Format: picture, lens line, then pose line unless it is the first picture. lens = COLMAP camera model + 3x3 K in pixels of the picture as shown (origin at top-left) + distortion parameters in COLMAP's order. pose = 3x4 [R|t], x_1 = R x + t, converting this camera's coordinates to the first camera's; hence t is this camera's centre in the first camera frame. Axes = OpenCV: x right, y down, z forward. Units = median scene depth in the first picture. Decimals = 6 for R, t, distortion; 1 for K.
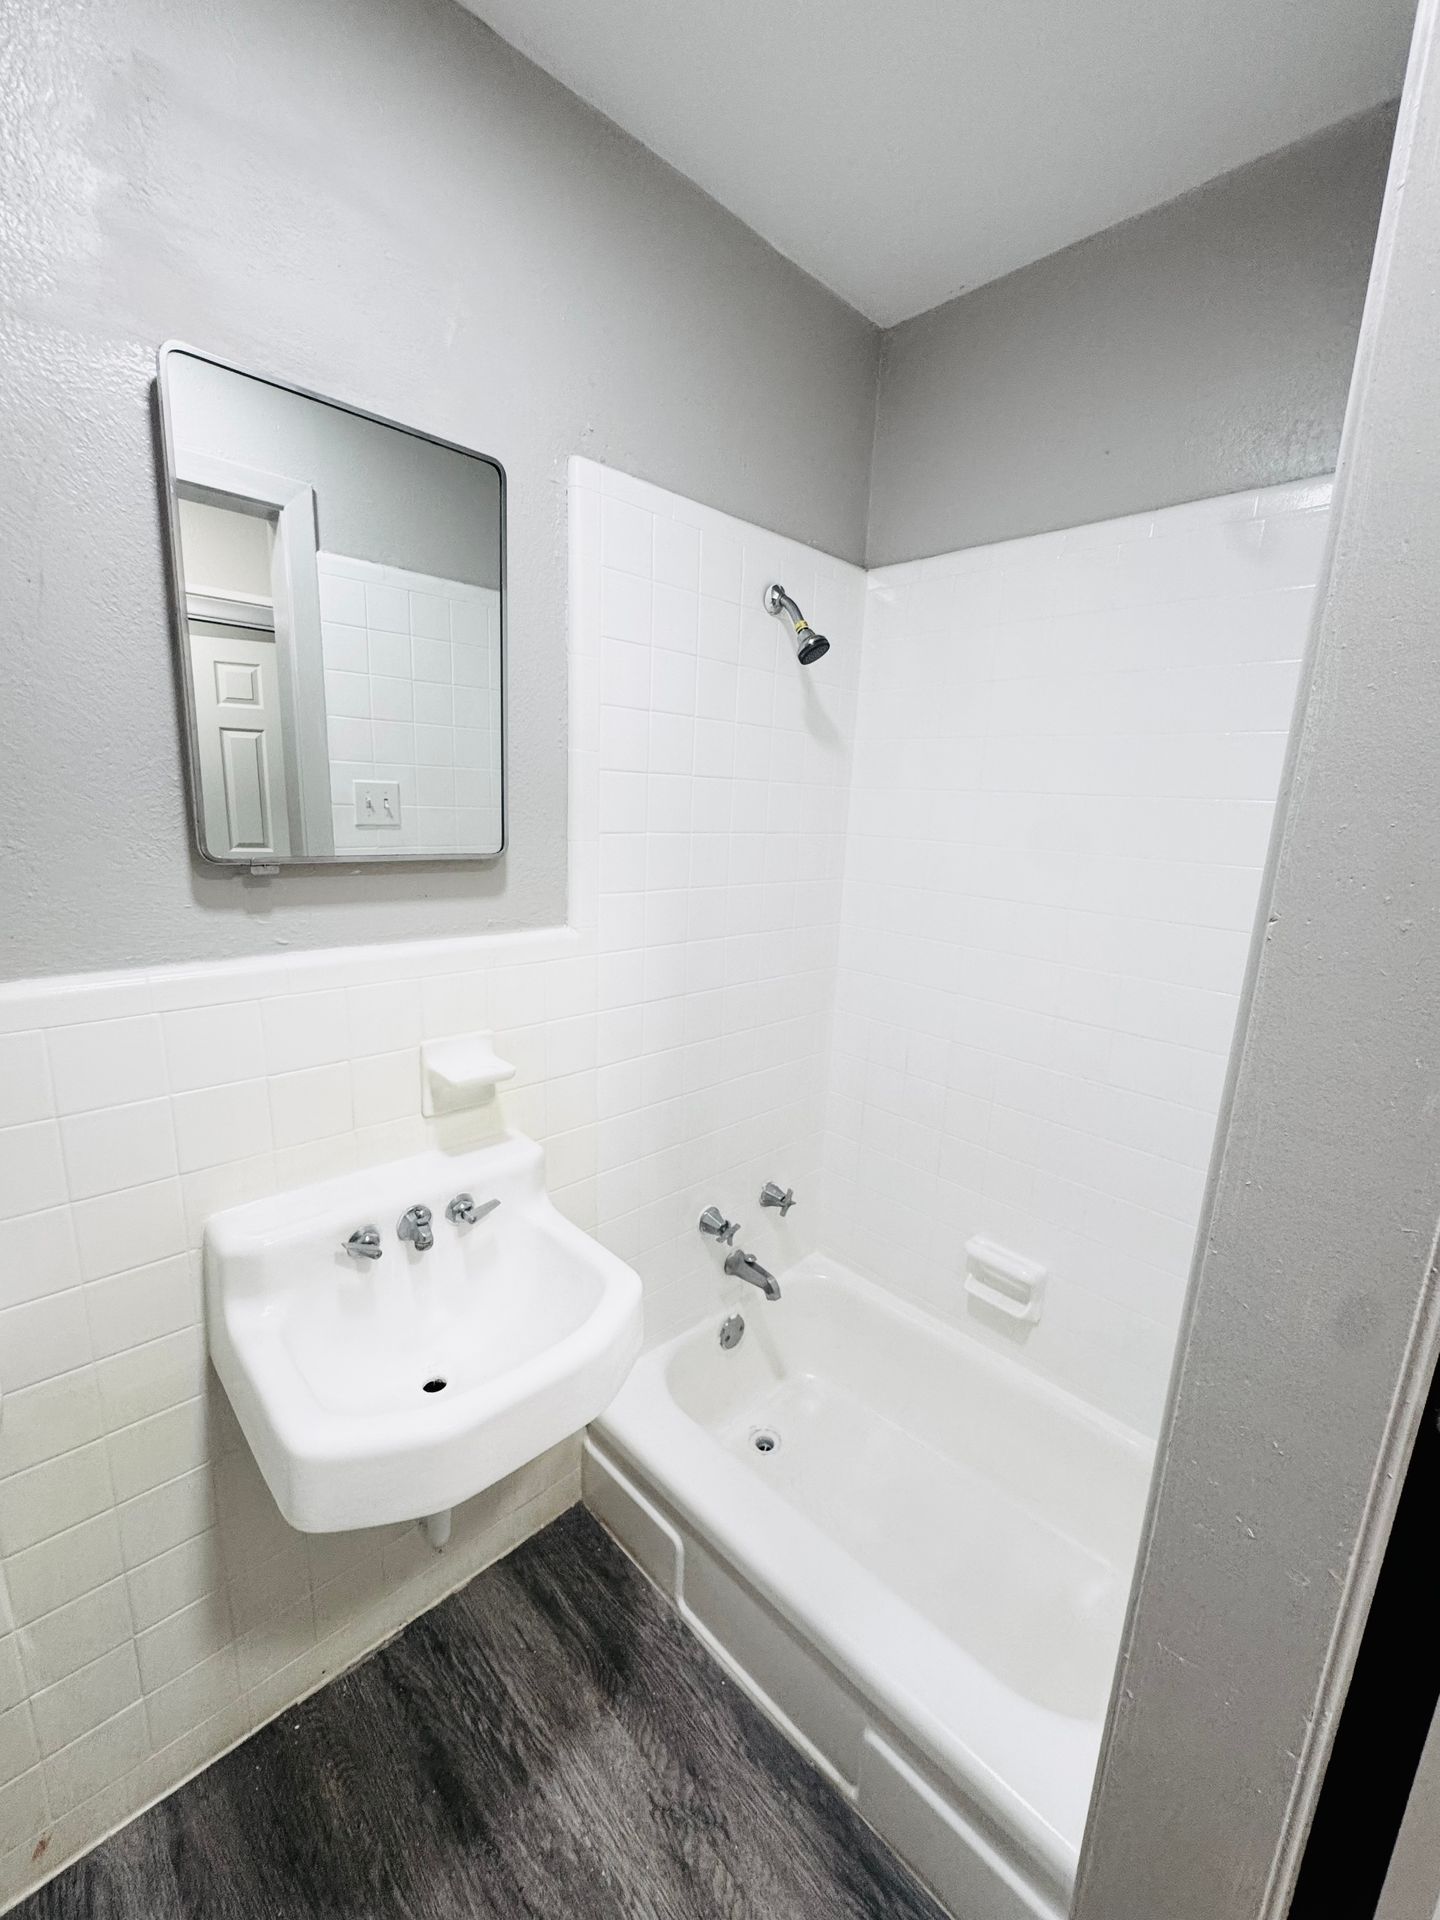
lens RADIAL K [[764.2, 0, 720.0], [0, 764.2, 960.0], [0, 0, 1]] dist [-0.003992, 0.000257]
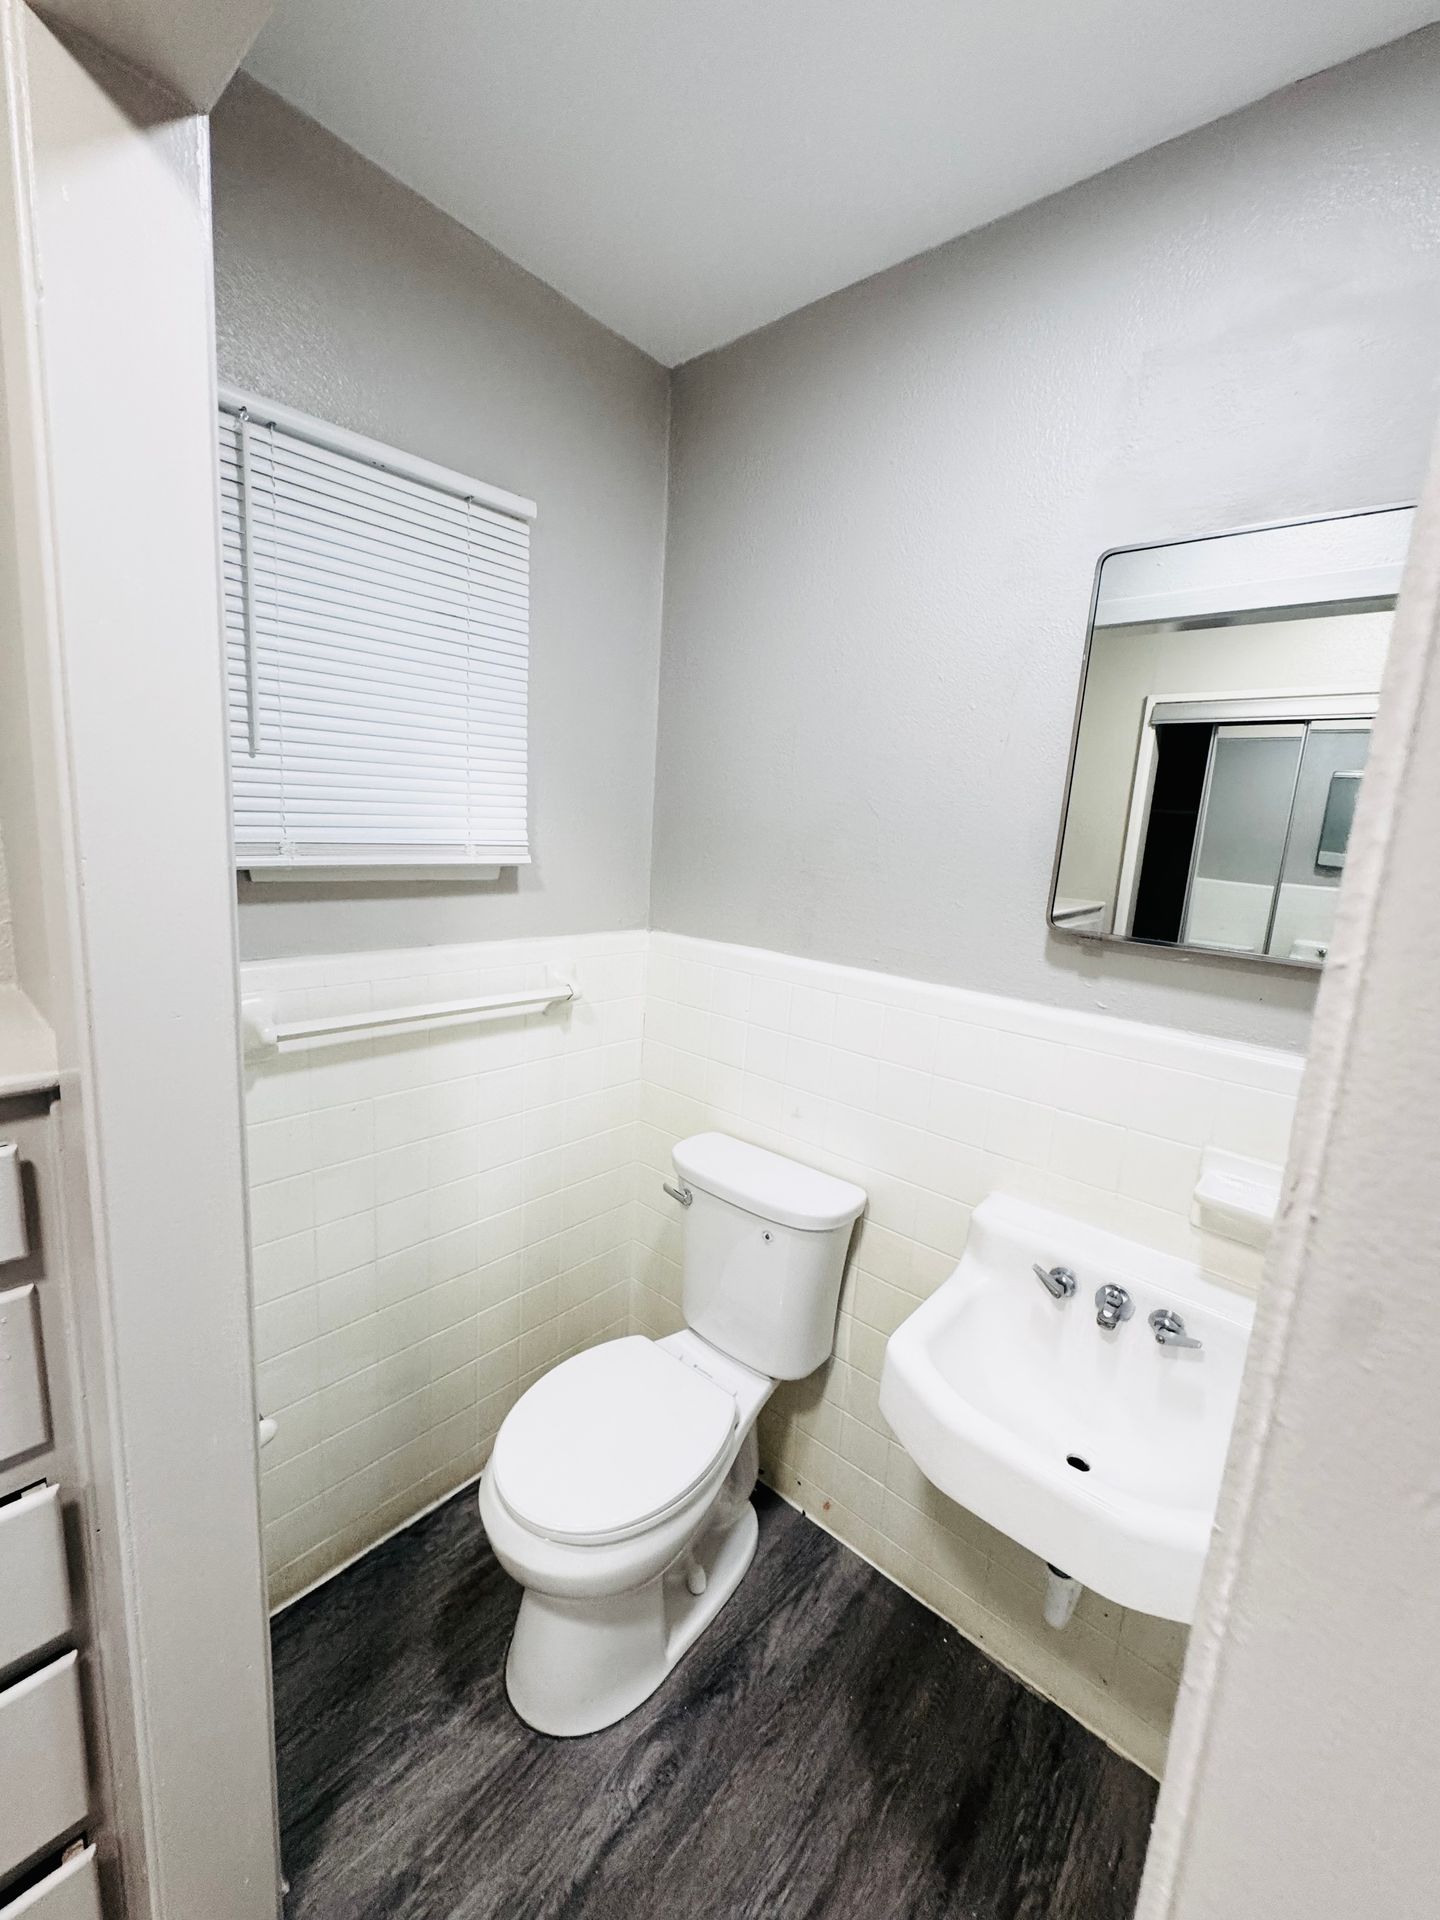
lens RADIAL K [[764.2, 0, 720.0], [0, 764.2, 960.0], [0, 0, 1]] dist [-0.003992, 0.000257]
pose [[0.080136, 0.133863, -0.987754, 0.482294], [-0.263767, 0.958465, 0.108494, -0.058103], [0.961252, 0.251843, 0.112116, 0.268556]]
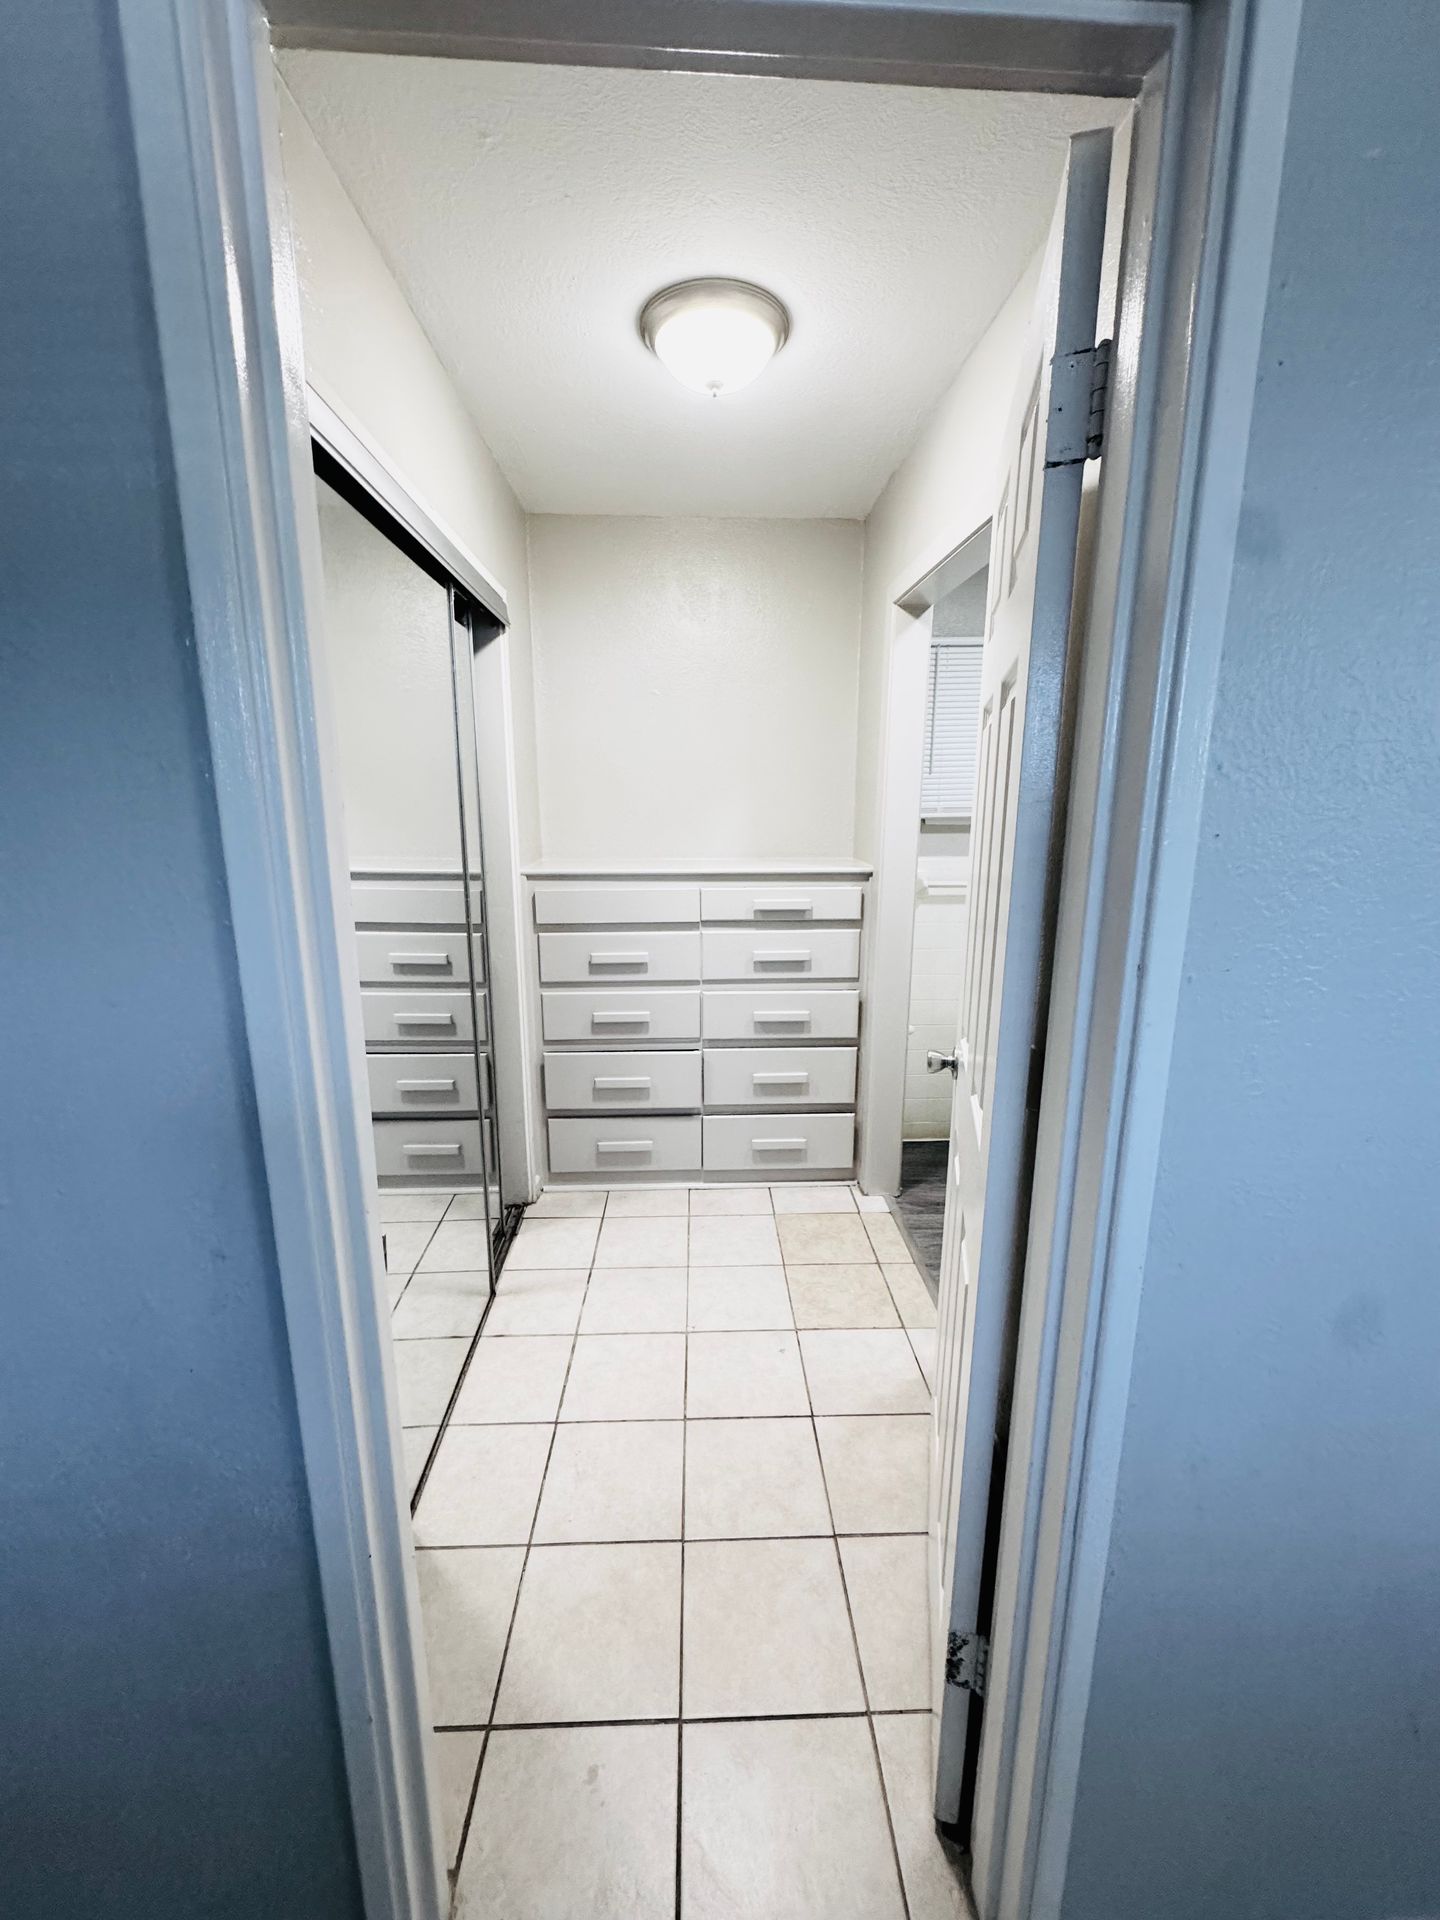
lens RADIAL K [[764.2, 0, 720.0], [0, 764.2, 960.0], [0, 0, 1]] dist [-0.003992, 0.000257]
pose [[-0.667045, 0.106656, -0.737343, 1.035561], [-0.185121, 0.934932, 0.302708, -0.078199], [0.721652, 0.338418, -0.603898, 0.556333]]
